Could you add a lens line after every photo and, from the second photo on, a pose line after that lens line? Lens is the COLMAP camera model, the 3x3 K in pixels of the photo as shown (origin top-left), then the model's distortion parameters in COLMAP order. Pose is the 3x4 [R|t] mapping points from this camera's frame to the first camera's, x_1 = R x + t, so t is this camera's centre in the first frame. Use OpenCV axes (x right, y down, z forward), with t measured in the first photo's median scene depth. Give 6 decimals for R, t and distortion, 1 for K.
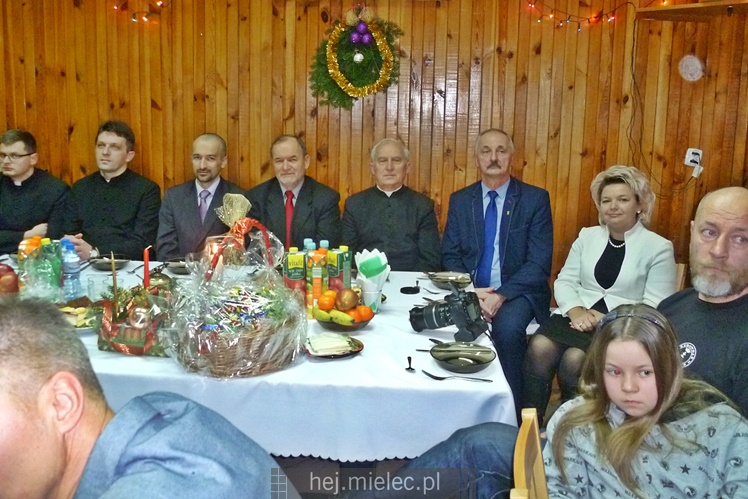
lens RADIAL K [[693.5, 0, 373.1], [0, 693.5, 198.8], [0, 0, 1]] dist [-0.057129, 0.000000]
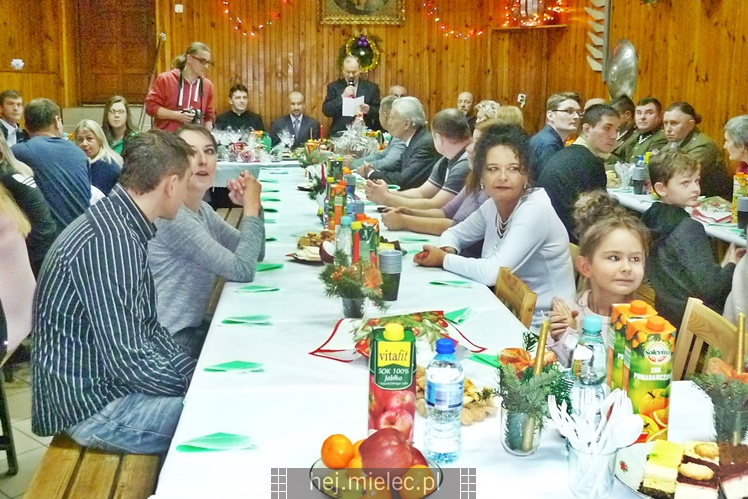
lens RADIAL K [[929.9, 0, 359.9], [0, 929.9, 211.2], [0, 0, 1]] dist [0.002996, 0.000000]
pose [[0.987176, -0.037124, 0.155258, -0.471746], [0.038020, 0.999273, -0.002805, 0.272569], [-0.155041, 0.008672, 0.987870, -1.720643]]
